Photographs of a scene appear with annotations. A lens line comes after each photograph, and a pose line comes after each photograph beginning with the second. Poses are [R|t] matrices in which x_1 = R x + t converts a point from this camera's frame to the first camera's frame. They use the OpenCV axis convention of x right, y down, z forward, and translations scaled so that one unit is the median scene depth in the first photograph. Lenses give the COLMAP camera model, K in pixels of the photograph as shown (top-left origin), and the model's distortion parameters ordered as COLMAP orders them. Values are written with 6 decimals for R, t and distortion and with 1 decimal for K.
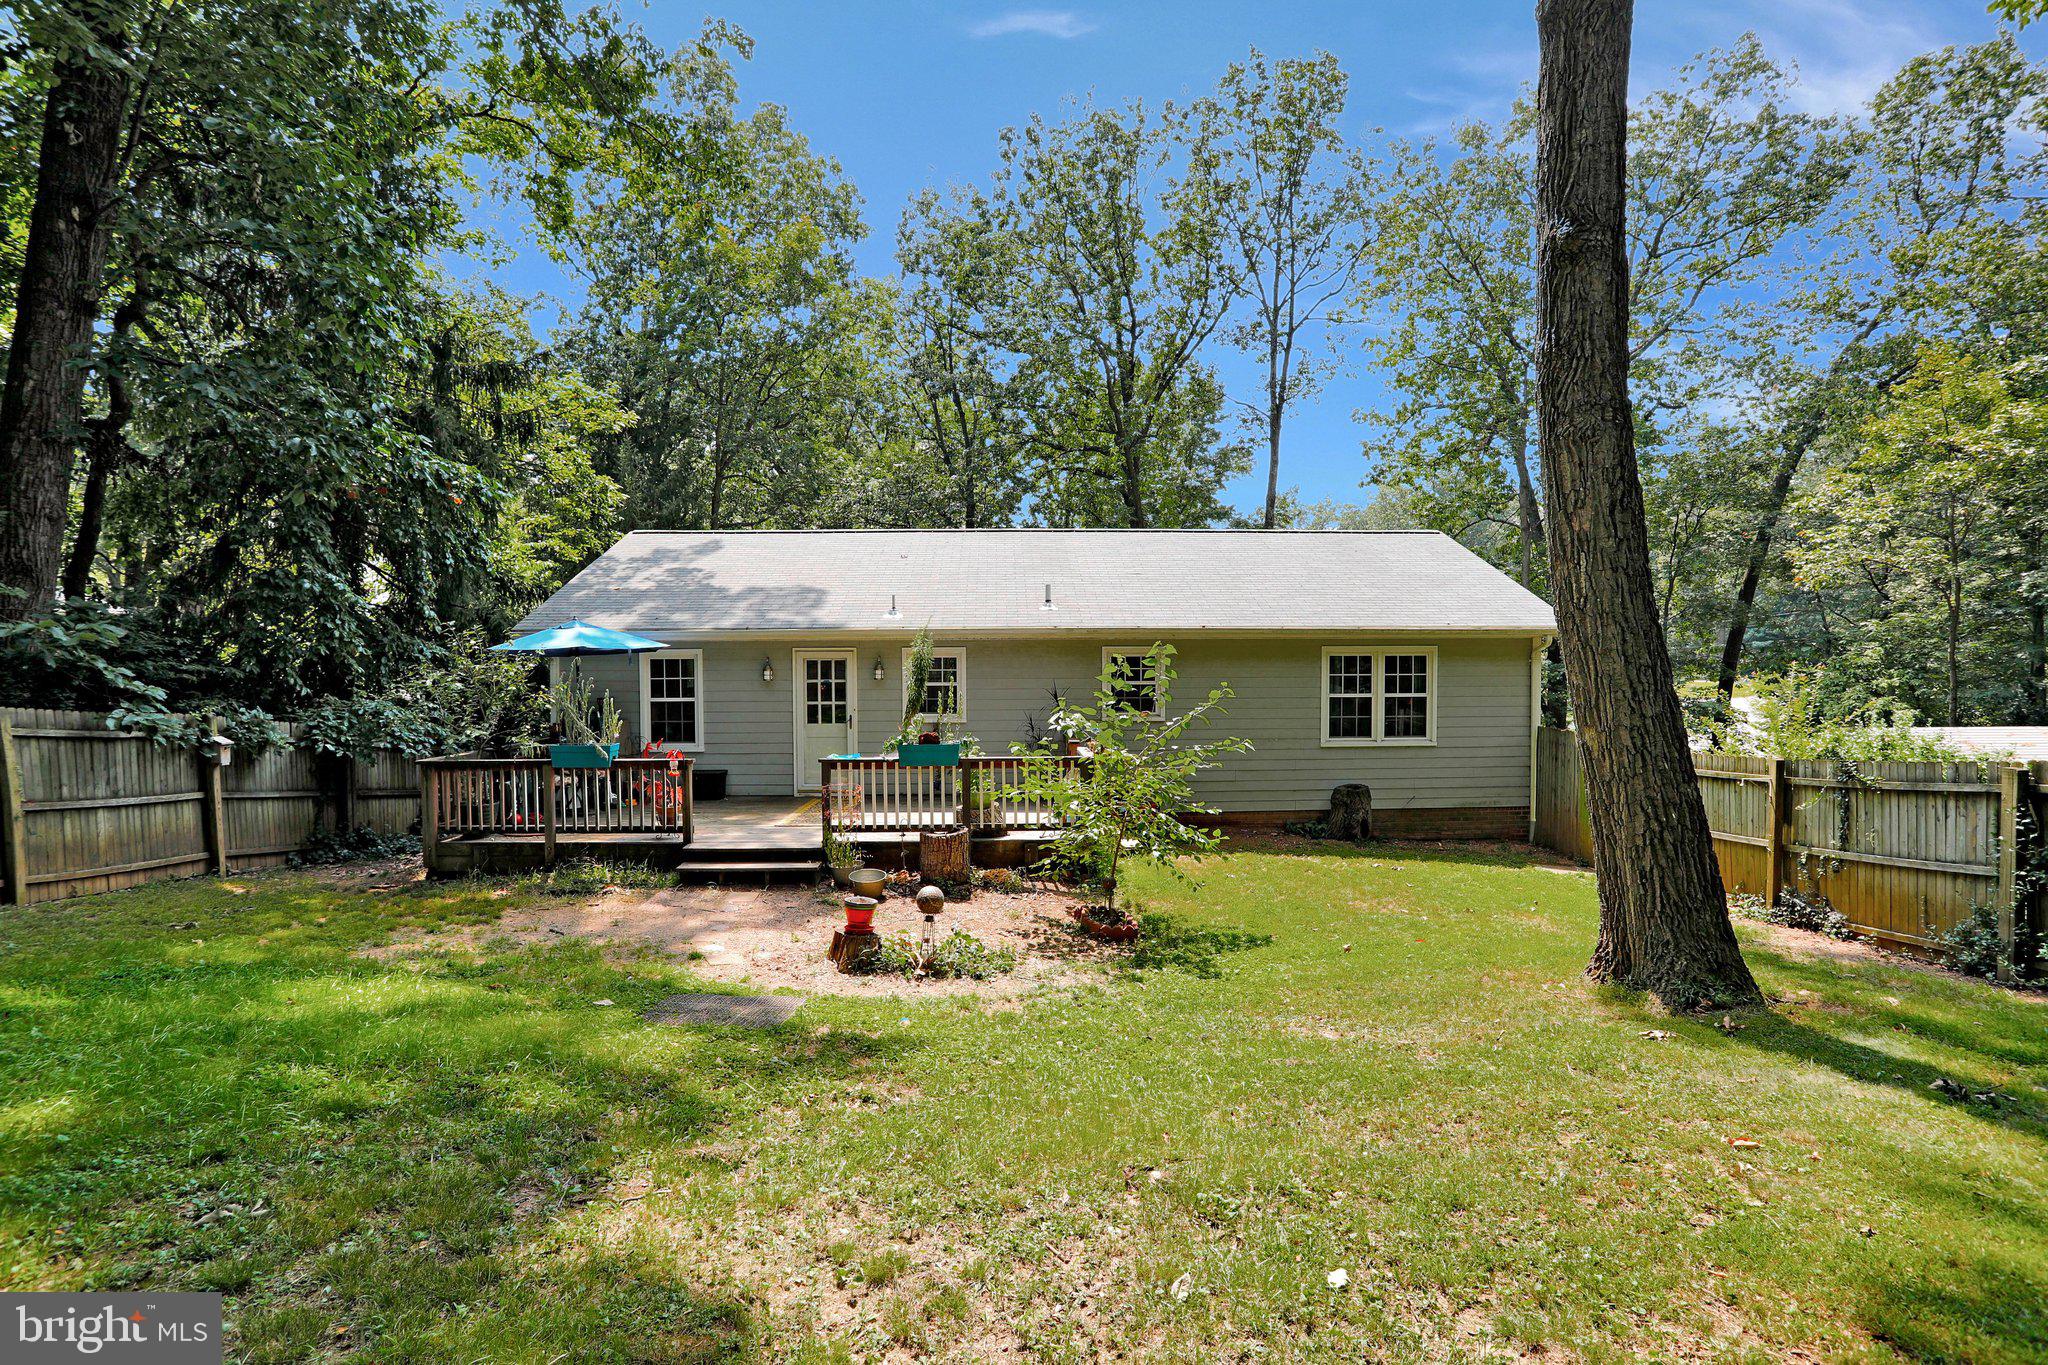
lens RADIAL K [[1007.1, 0, 1033.7], [0, 1007.1, 689.5], [0, 0, 1]] dist [-0.042556, 0.007904]
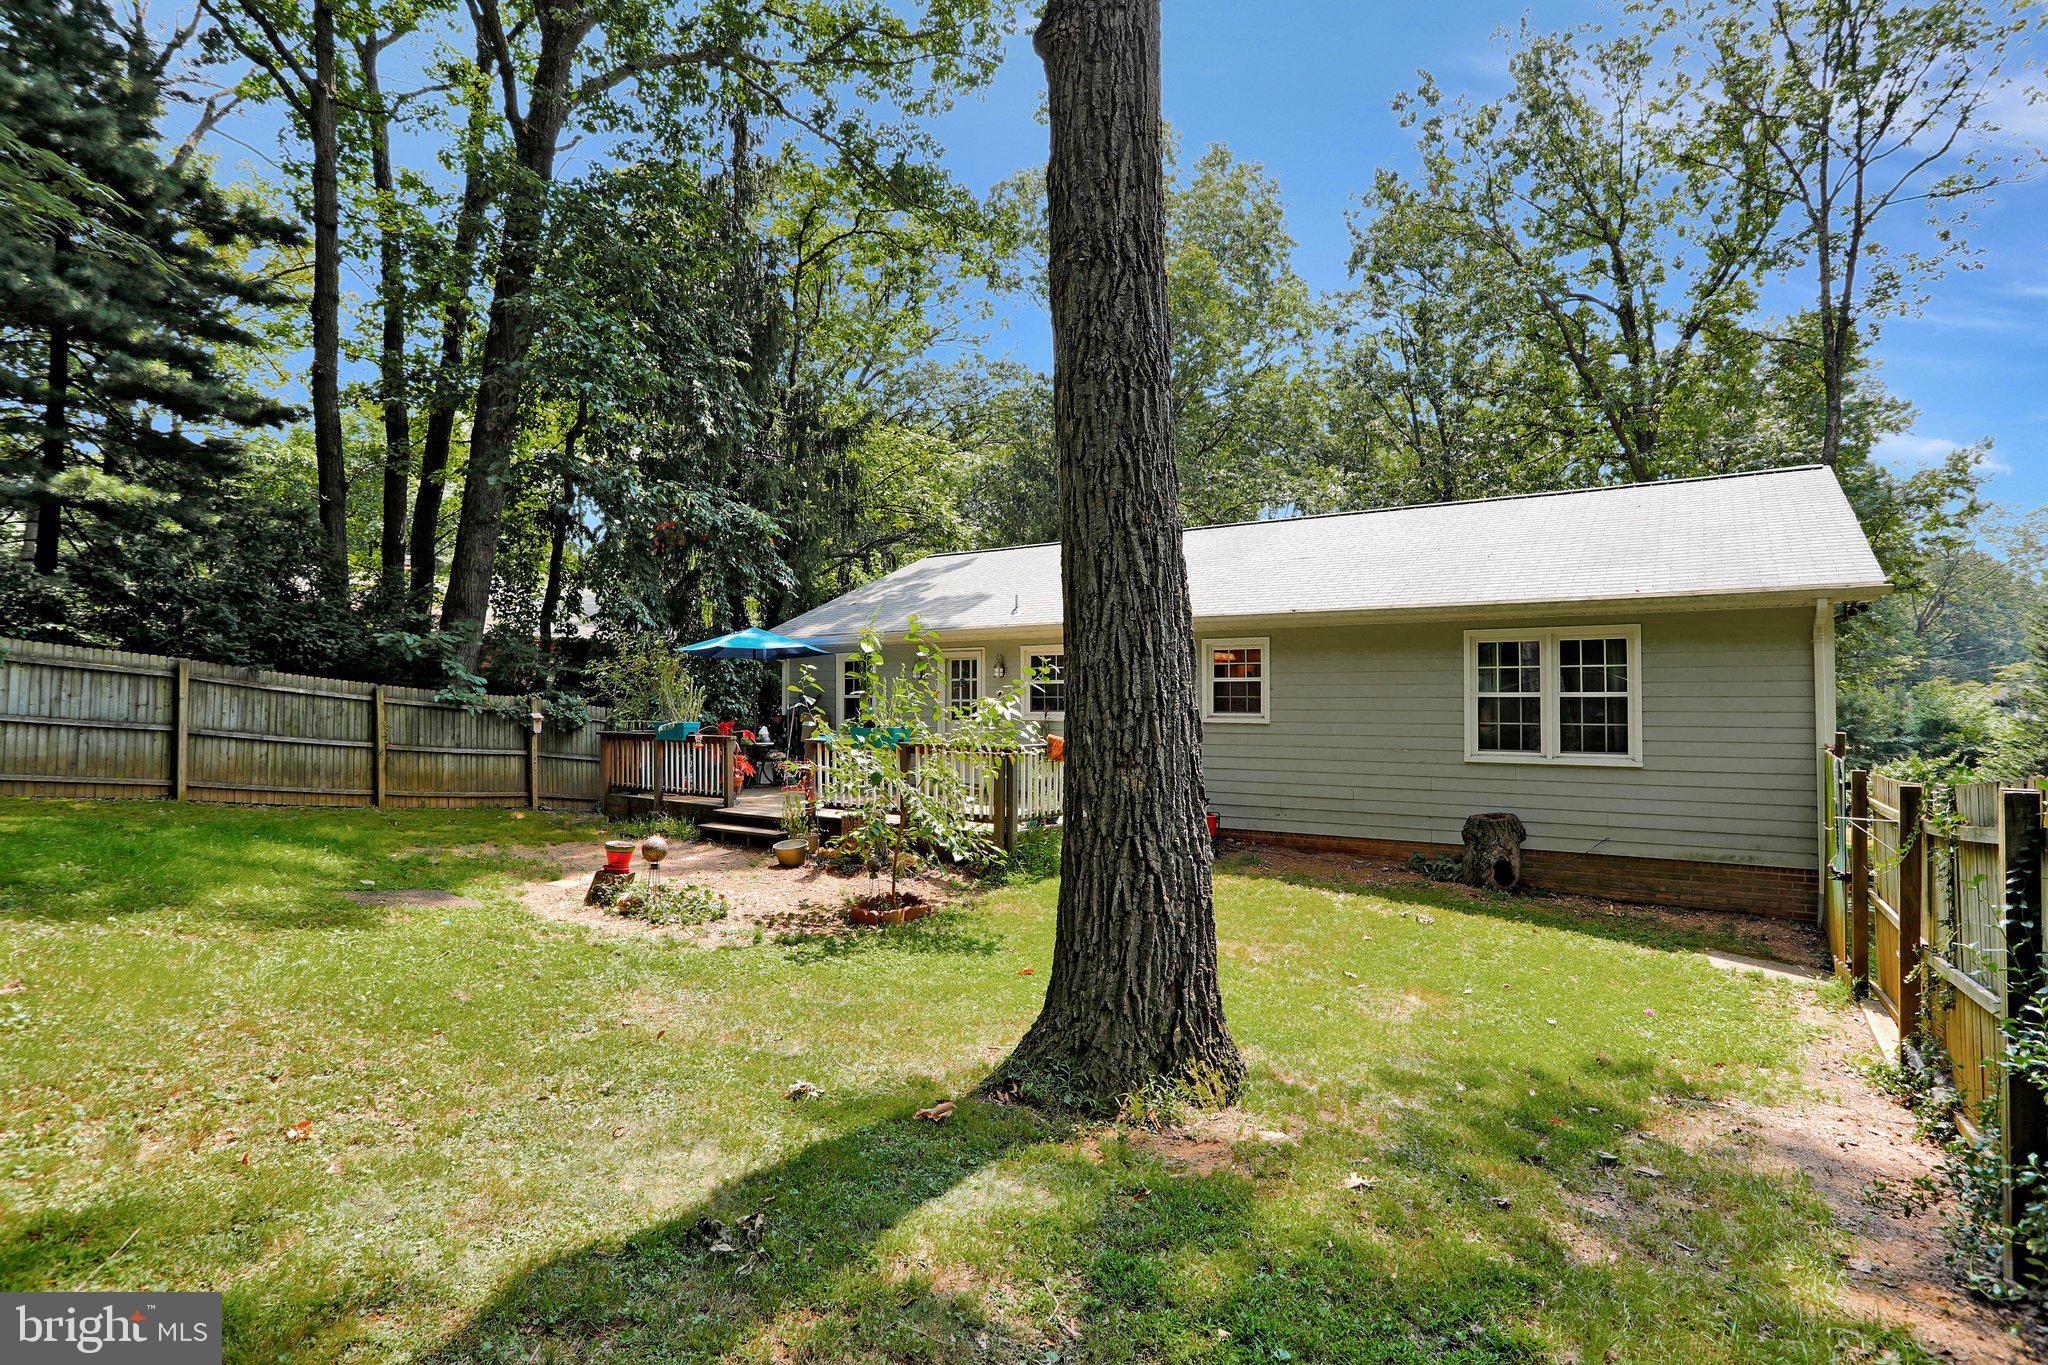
lens RADIAL K [[1007.1, 0, 1043.8], [0, 1007.1, 676.4], [0, 0, 1]] dist [-0.042556, 0.007904]
pose [[0.795822, -0.009111, -0.605462, 0.677436], [-0.017341, 0.999134, -0.037828, 0.036652], [0.605282, 0.040604, 0.794975, 0.276828]]
